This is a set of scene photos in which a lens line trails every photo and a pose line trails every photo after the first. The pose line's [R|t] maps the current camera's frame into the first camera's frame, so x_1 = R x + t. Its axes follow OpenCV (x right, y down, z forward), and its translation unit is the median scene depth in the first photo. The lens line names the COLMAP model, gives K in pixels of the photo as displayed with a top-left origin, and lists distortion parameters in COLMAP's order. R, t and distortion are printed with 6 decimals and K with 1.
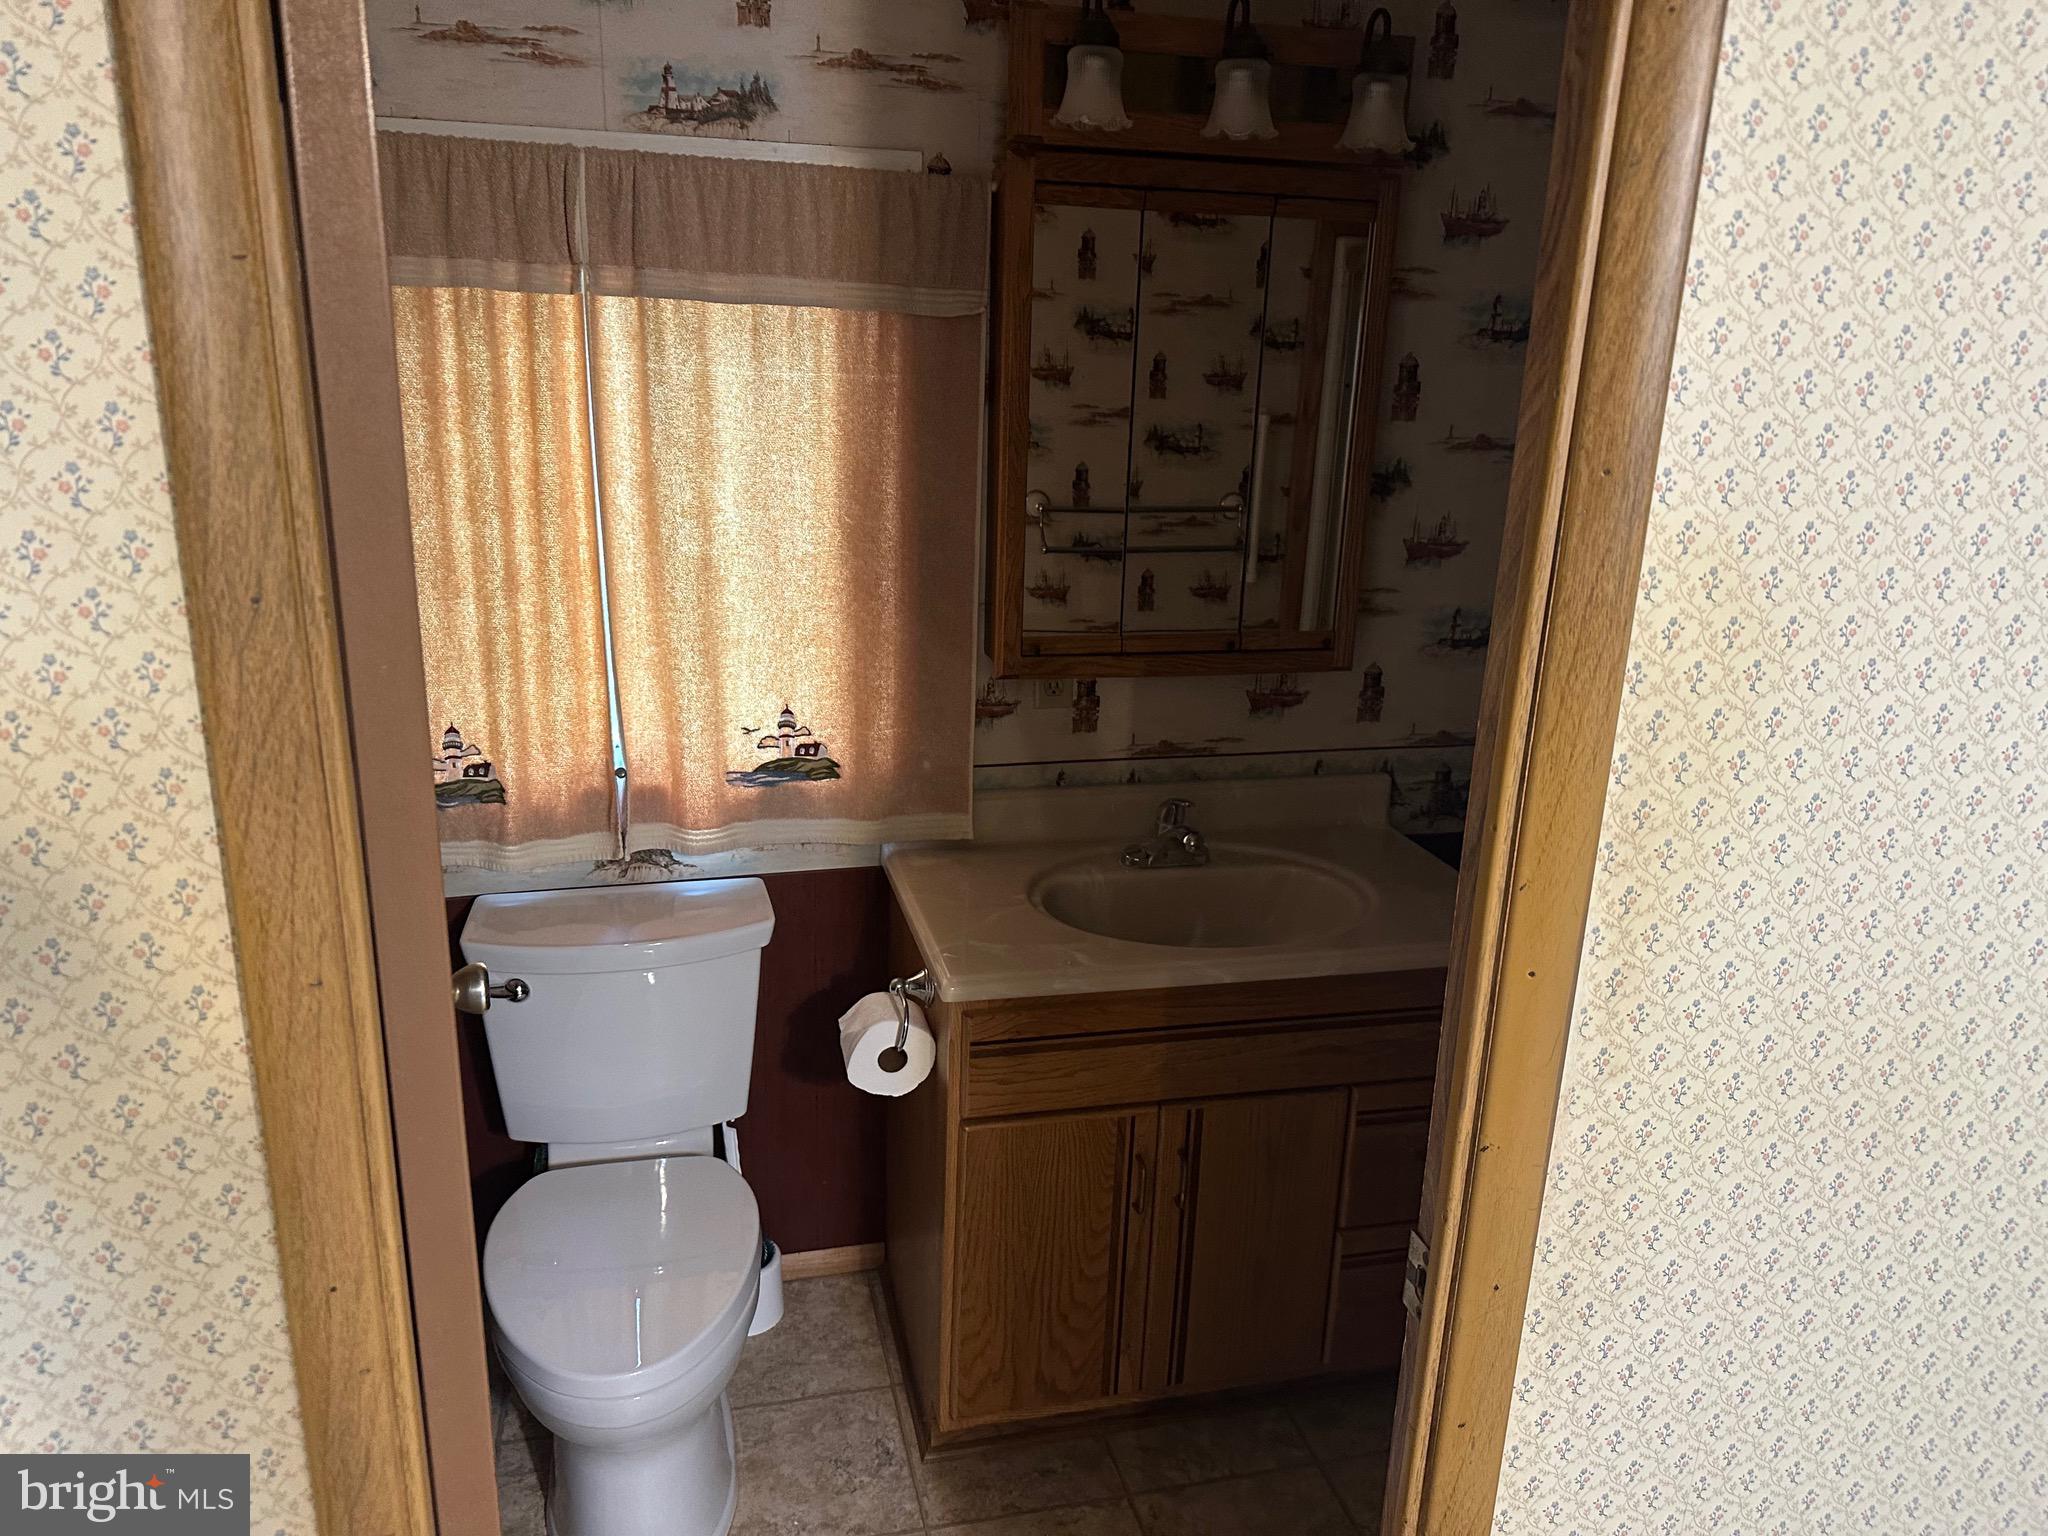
lens RADIAL K [[1423.8, 0, 1020.1], [0, 1423.8, 779.3], [0, 0, 1]] dist [0.012992, -0.030796]
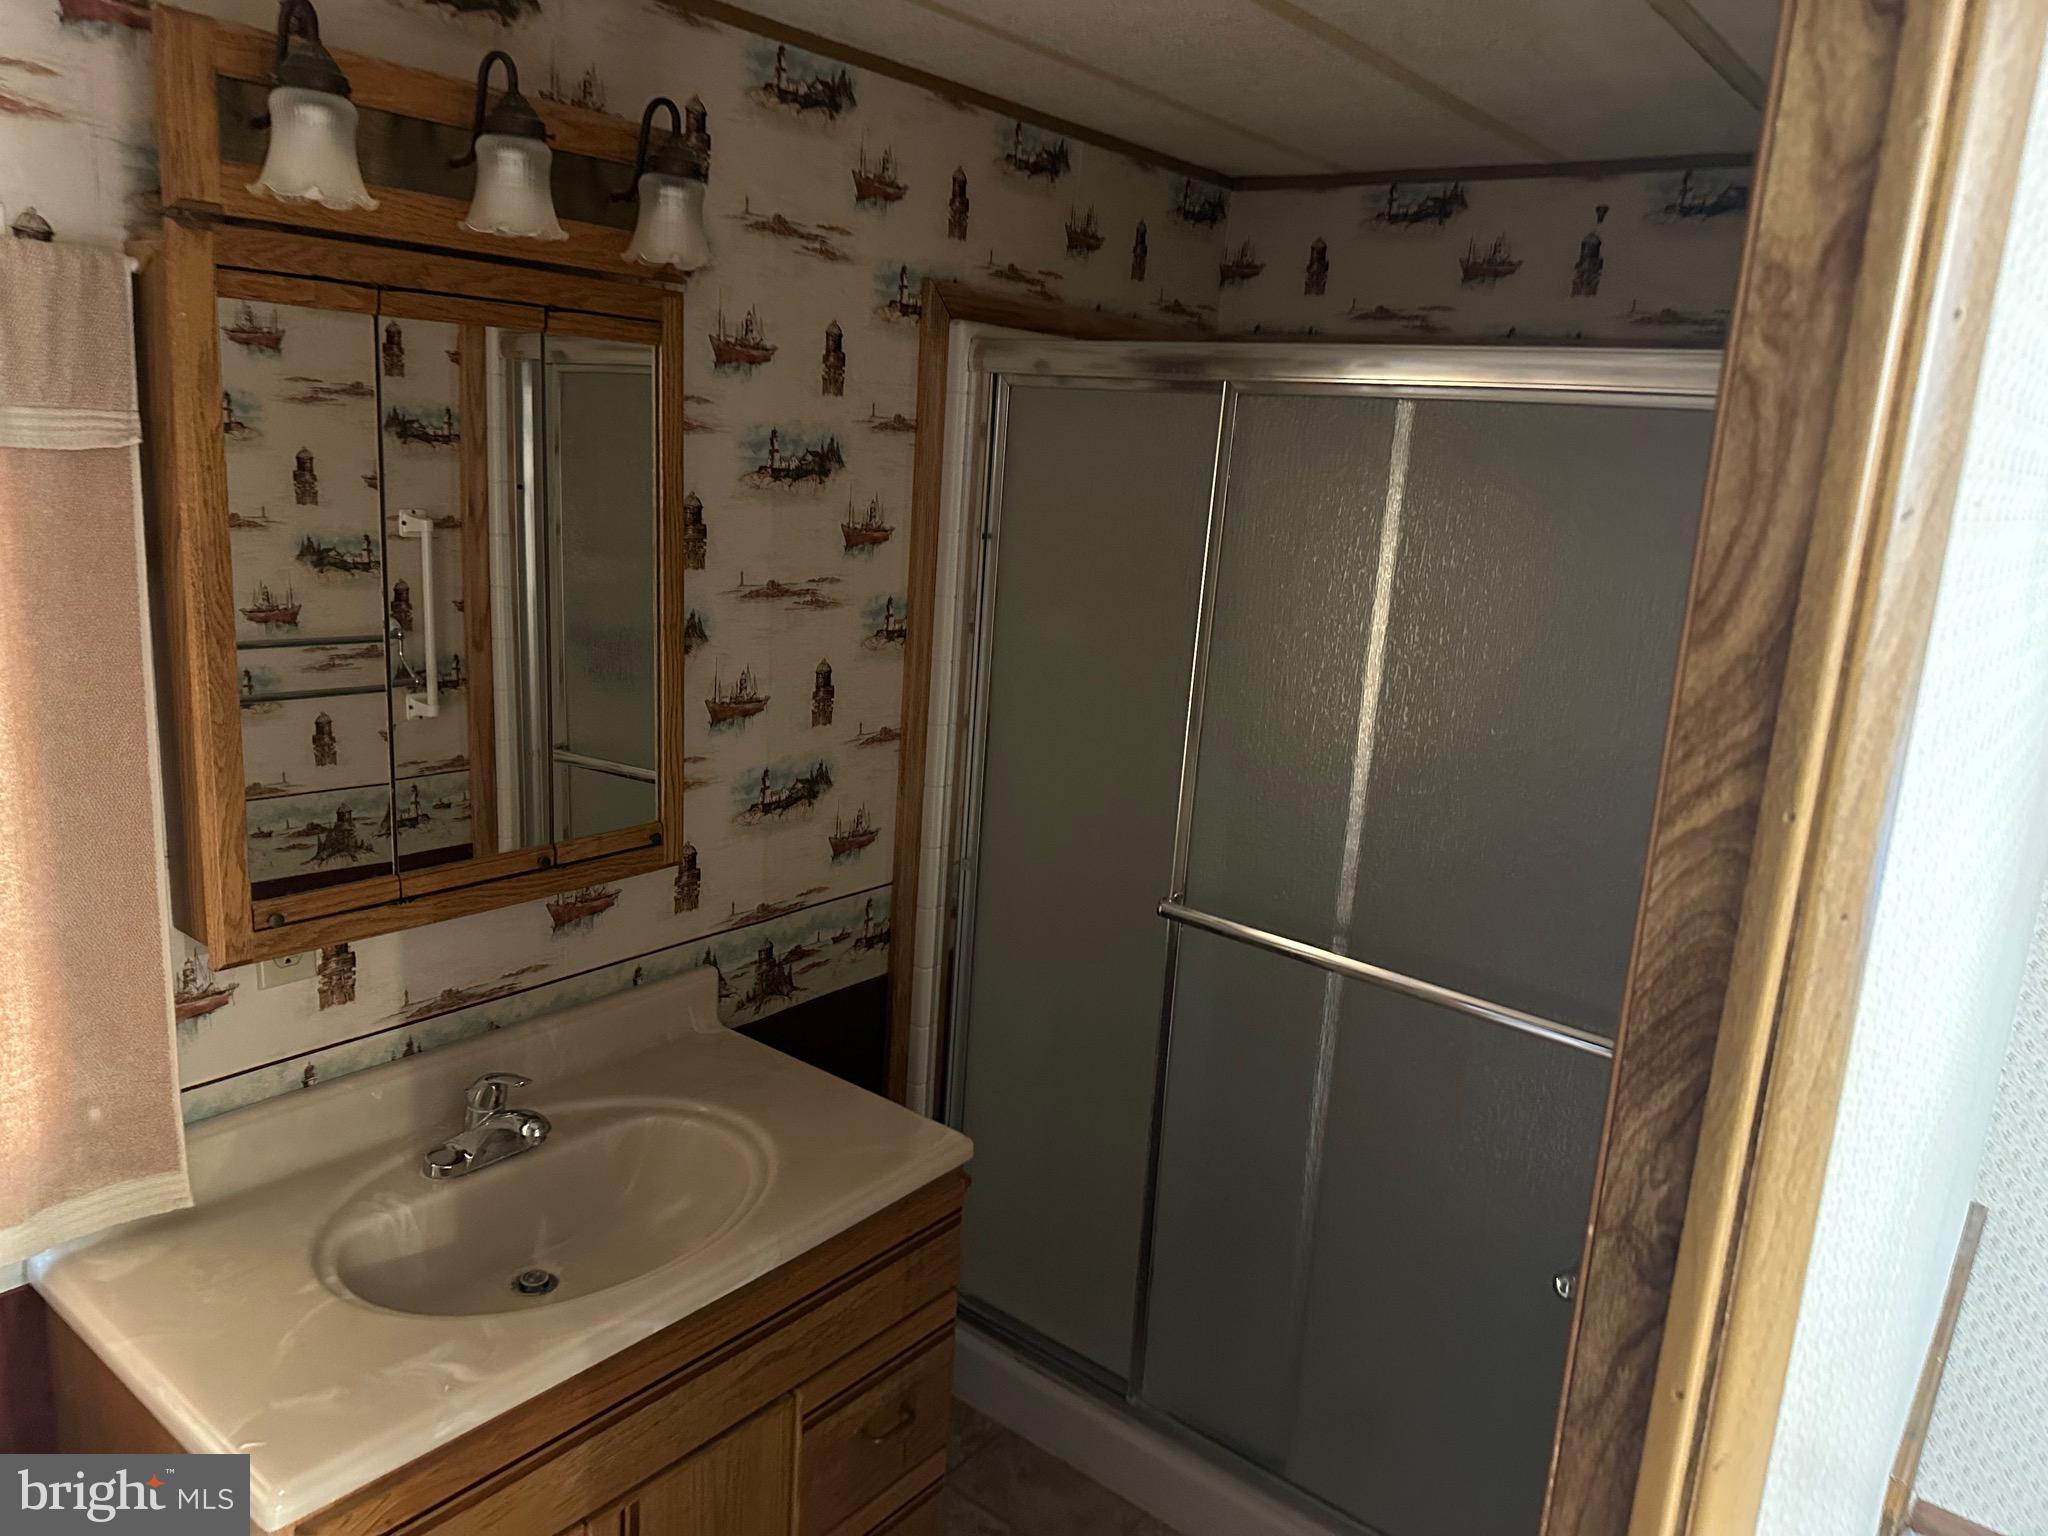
lens RADIAL K [[1423.8, 0, 1039.9], [0, 1423.8, 755.3], [0, 0, 1]] dist [0.012992, -0.030796]
pose [[0.787771, -0.113469, 0.605426, -0.099964], [0.140834, 0.990031, 0.002301, -0.112752], [-0.599652, 0.083452, 0.795898, 0.202319]]
